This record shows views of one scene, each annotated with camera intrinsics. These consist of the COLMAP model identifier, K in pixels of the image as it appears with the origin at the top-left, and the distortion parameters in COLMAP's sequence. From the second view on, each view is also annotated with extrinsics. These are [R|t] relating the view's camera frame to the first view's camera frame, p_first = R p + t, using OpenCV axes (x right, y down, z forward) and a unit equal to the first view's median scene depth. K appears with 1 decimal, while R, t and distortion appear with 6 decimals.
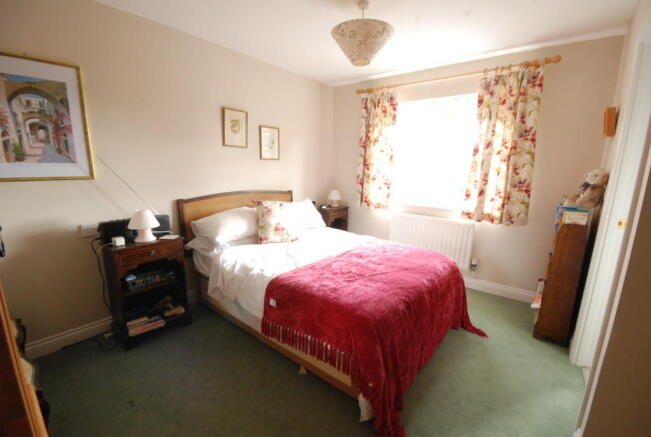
lens RADIAL K [[285.7, 0, 324.3], [0, 285.7, 225.3], [0, 0, 1]] dist [-0.010810, 0.000106]
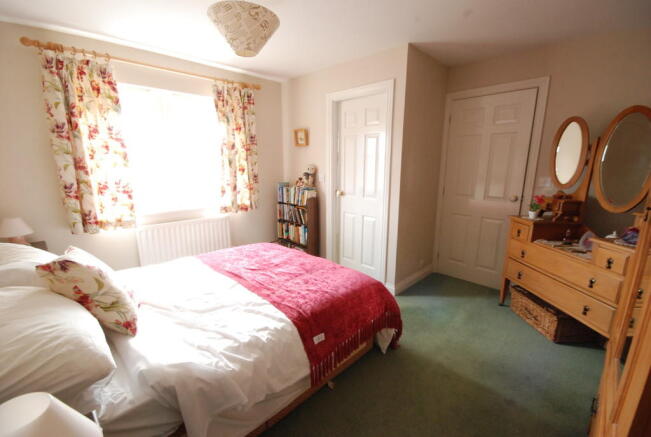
lens RADIAL K [[285.7, 0, 324.3], [0, 285.7, 225.3], [0, 0, 1]] dist [-0.010810, 0.000106]
pose [[0.081725, -0.231333, 0.969436, -0.534108], [0.211954, 0.954474, 0.209894, -0.124403], [-0.973857, 0.188322, 0.127036, 0.486677]]
